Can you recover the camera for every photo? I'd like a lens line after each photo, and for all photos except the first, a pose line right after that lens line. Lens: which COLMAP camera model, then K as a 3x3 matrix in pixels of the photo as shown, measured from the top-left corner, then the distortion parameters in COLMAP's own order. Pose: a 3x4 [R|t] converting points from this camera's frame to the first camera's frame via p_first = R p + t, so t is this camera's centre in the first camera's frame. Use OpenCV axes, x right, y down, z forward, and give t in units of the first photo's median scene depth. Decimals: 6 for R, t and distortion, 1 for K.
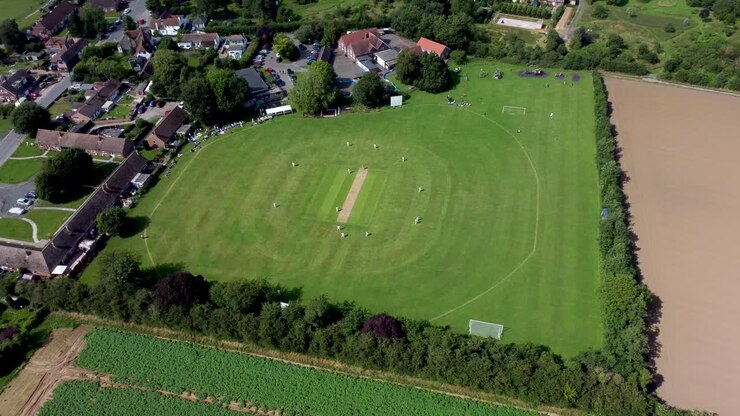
lens RADIAL K [[586.0, 0, 370.0], [0, 586.0, 208.0], [0, 0, 1]] dist [-0.007332, 0.004456]
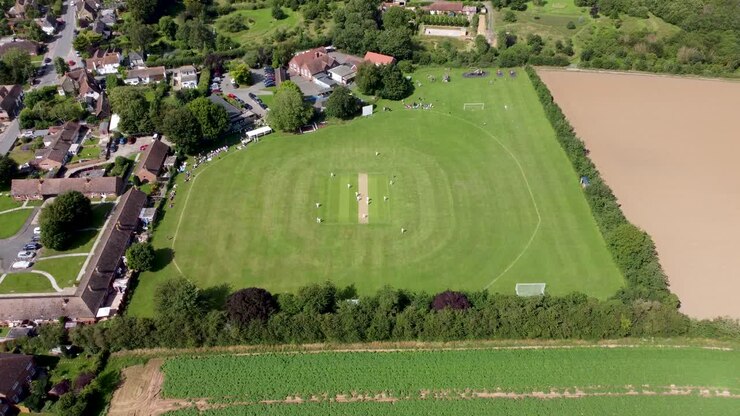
lens RADIAL K [[586.0, 0, 370.0], [0, 586.0, 208.0], [0, 0, 1]] dist [-0.007332, 0.004456]
pose [[0.966092, -0.144645, 0.213877, -0.205351], [0.153188, 0.987910, -0.023834, 0.018900], [-0.207844, 0.055789, 0.976570, -0.032907]]
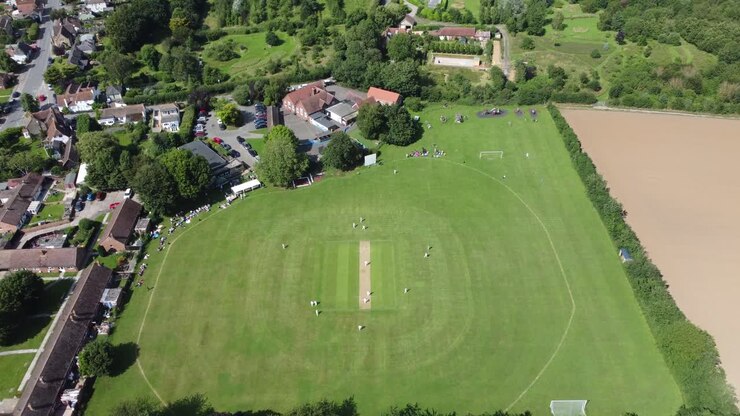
lens RADIAL K [[586.0, 0, 370.0], [0, 586.0, 208.0], [0, 0, 1]] dist [-0.007332, 0.004456]
pose [[0.967661, -0.141561, 0.208789, -0.163242], [0.150193, 0.988315, -0.026004, -0.082242], [-0.202668, 0.056522, 0.977615, 0.087399]]
